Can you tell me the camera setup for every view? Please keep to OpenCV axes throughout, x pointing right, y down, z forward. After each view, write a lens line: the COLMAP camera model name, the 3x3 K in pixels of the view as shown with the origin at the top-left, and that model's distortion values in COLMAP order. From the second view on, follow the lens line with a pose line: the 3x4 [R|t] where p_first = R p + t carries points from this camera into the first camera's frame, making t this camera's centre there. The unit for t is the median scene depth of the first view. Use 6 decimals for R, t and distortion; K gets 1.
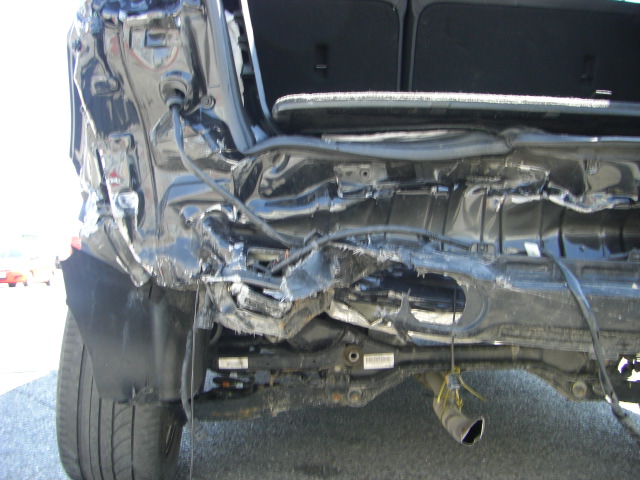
lens RADIAL K [[711.3, 0, 323.3], [0, 711.3, 235.3], [0, 0, 1]] dist [-0.132983, 0.000000]
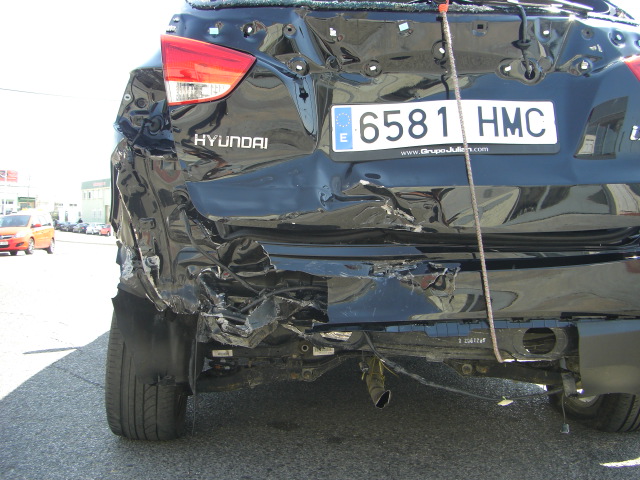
lens RADIAL K [[711.3, 0, 318.6], [0, 711.3, 244.9], [0, 0, 1]] dist [-0.132983, 0.000000]
pose [[0.999970, -0.007671, -0.001053, 0.099083], [0.007727, 0.997374, 0.072012, -0.194437], [0.000498, -0.072018, 0.997403, -0.588757]]
